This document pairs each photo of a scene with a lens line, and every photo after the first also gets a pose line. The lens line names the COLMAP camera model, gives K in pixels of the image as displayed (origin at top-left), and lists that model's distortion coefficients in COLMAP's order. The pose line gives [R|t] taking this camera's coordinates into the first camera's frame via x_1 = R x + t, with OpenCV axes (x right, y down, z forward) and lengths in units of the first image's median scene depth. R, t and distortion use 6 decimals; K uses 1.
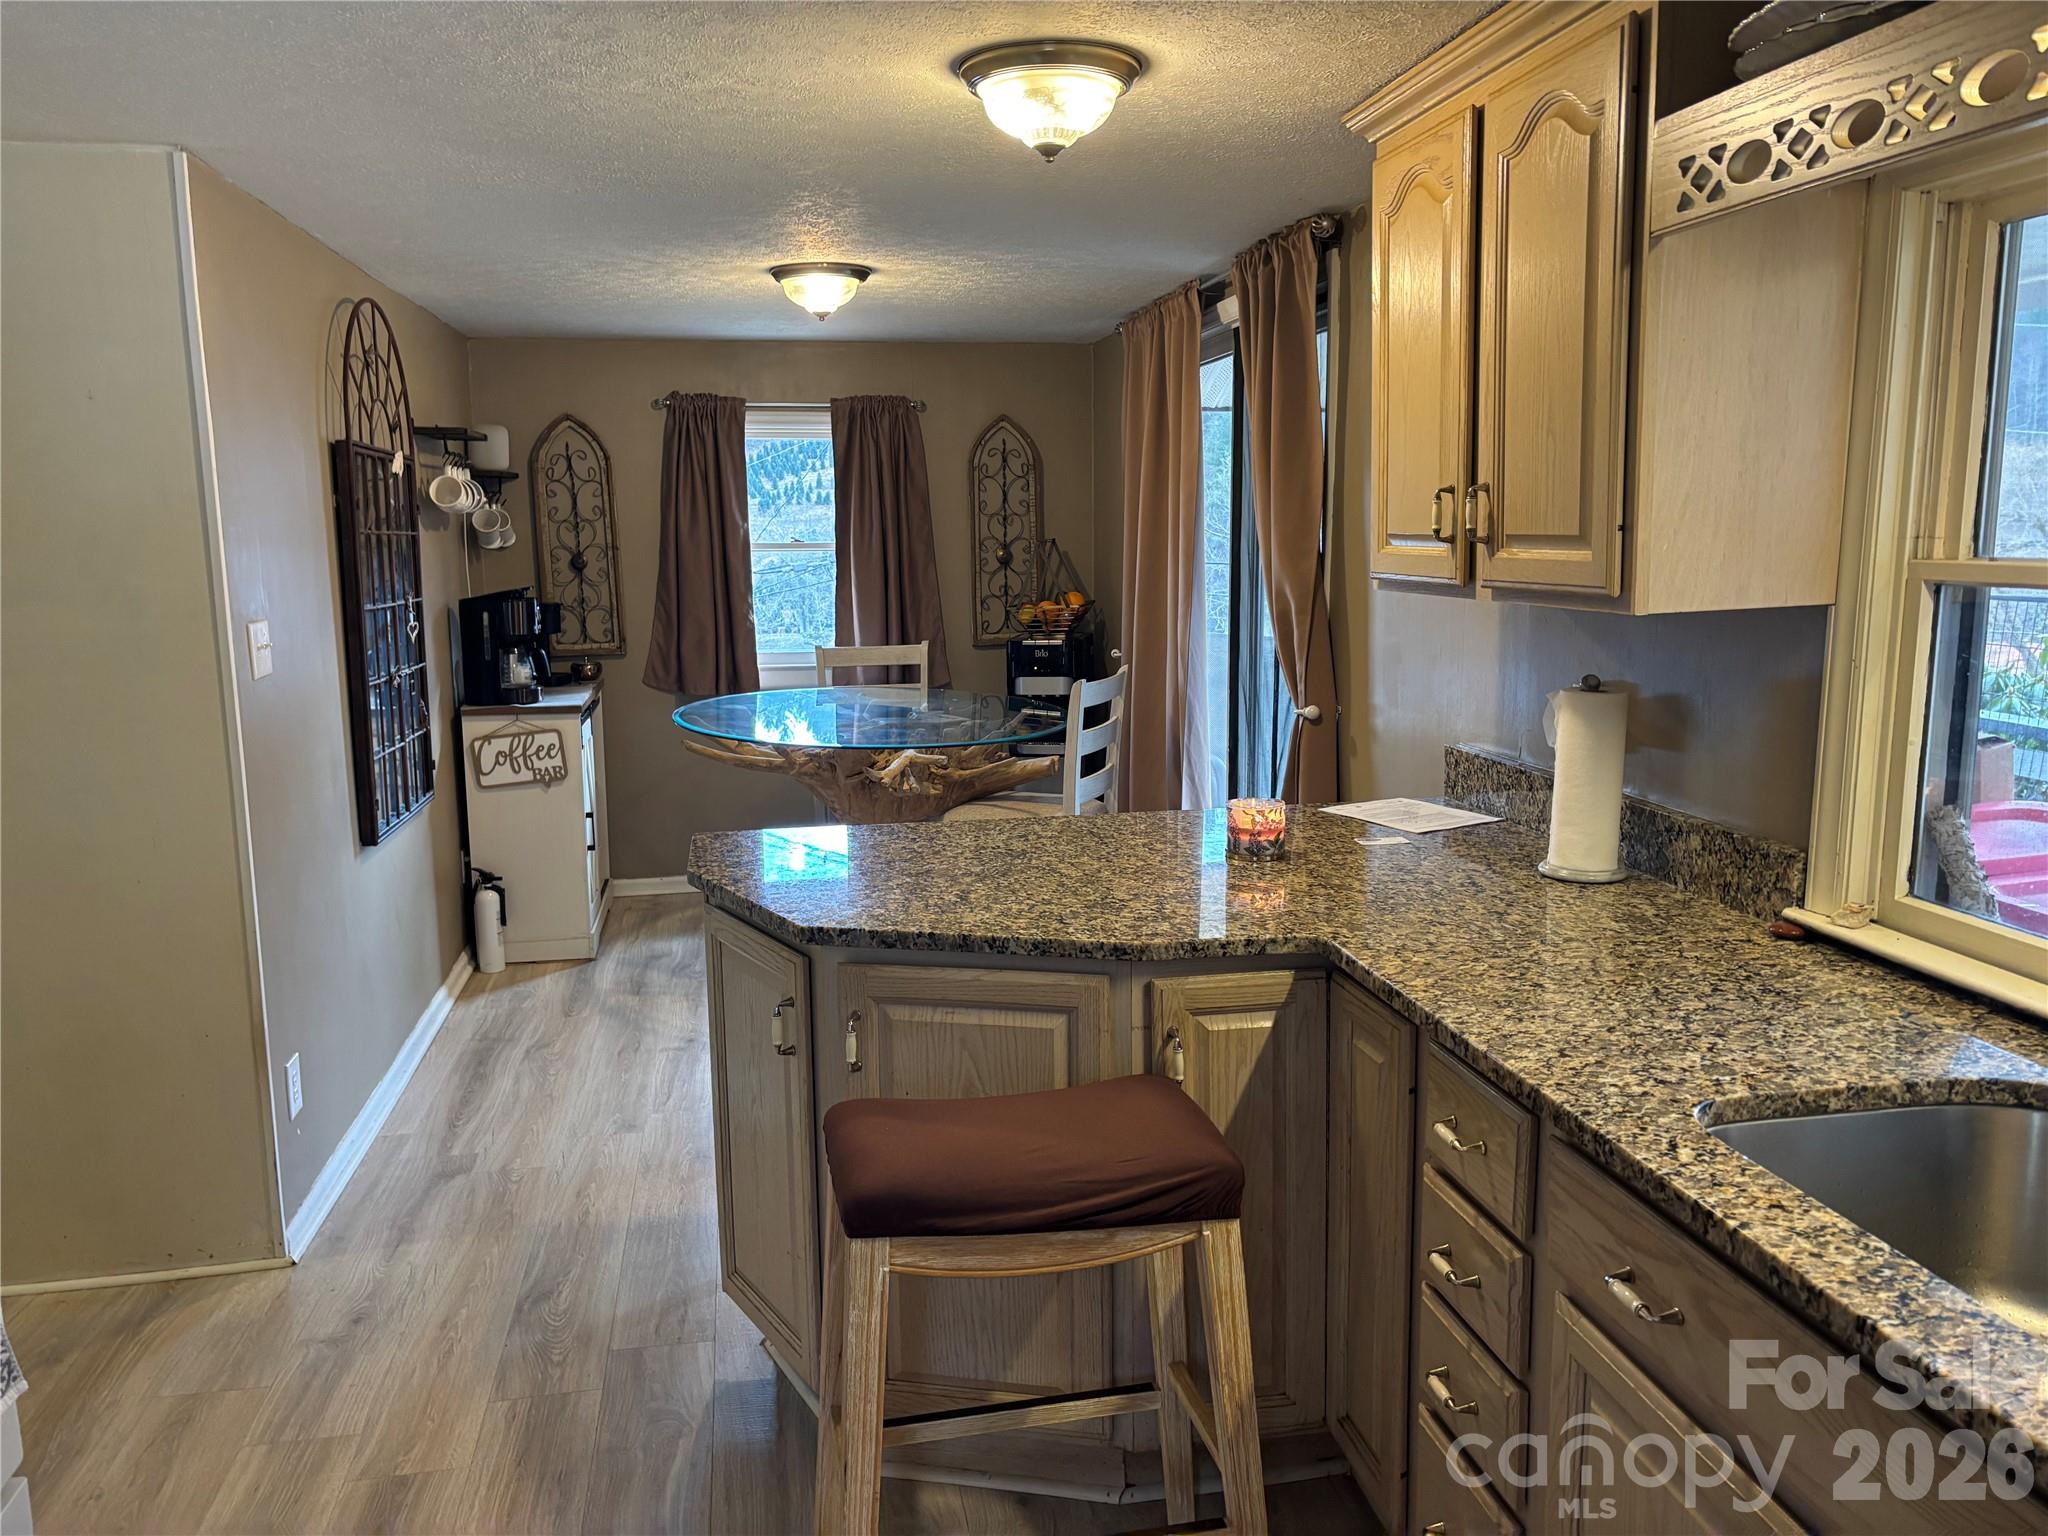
lens RADIAL K [[1531.4, 0, 1016.7], [0, 1531.4, 768.5], [0, 0, 1]] dist [0.066309, -0.074434]
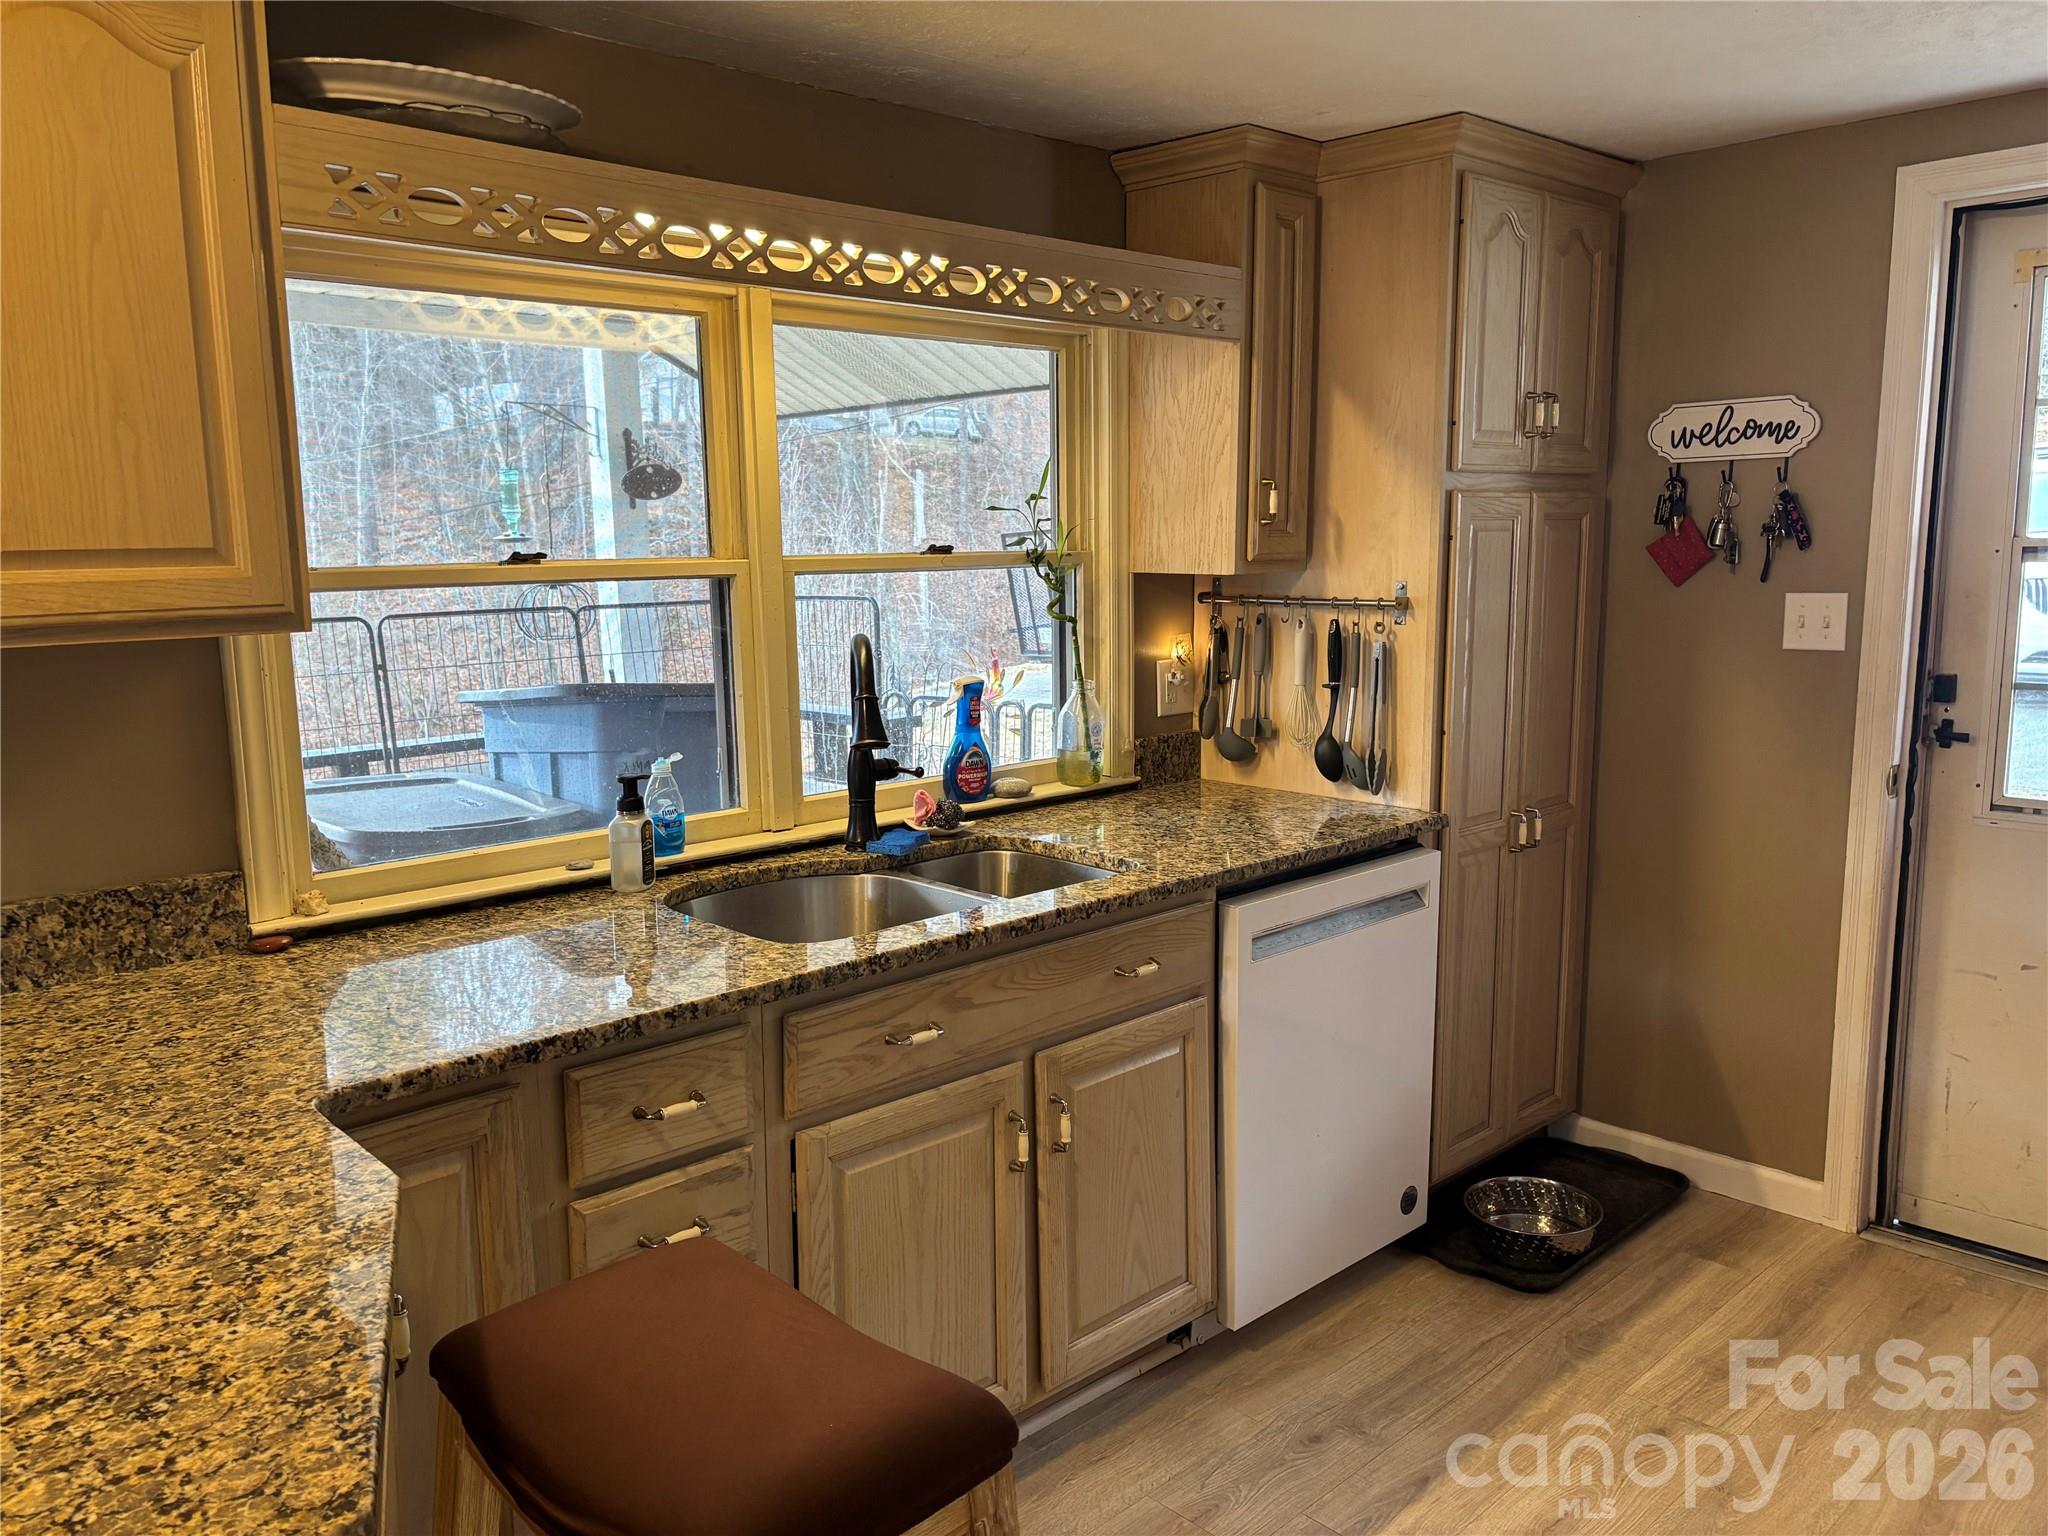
lens RADIAL K [[1531.4, 0, 1016.7], [0, 1531.4, 768.5], [0, 0, 1]] dist [0.066309, -0.074434]
pose [[-0.547732, -0.108530, 0.829585, -0.559597], [0.151763, 0.962213, 0.226083, -0.151097], [-0.822774, 0.249733, -0.510565, 1.043554]]
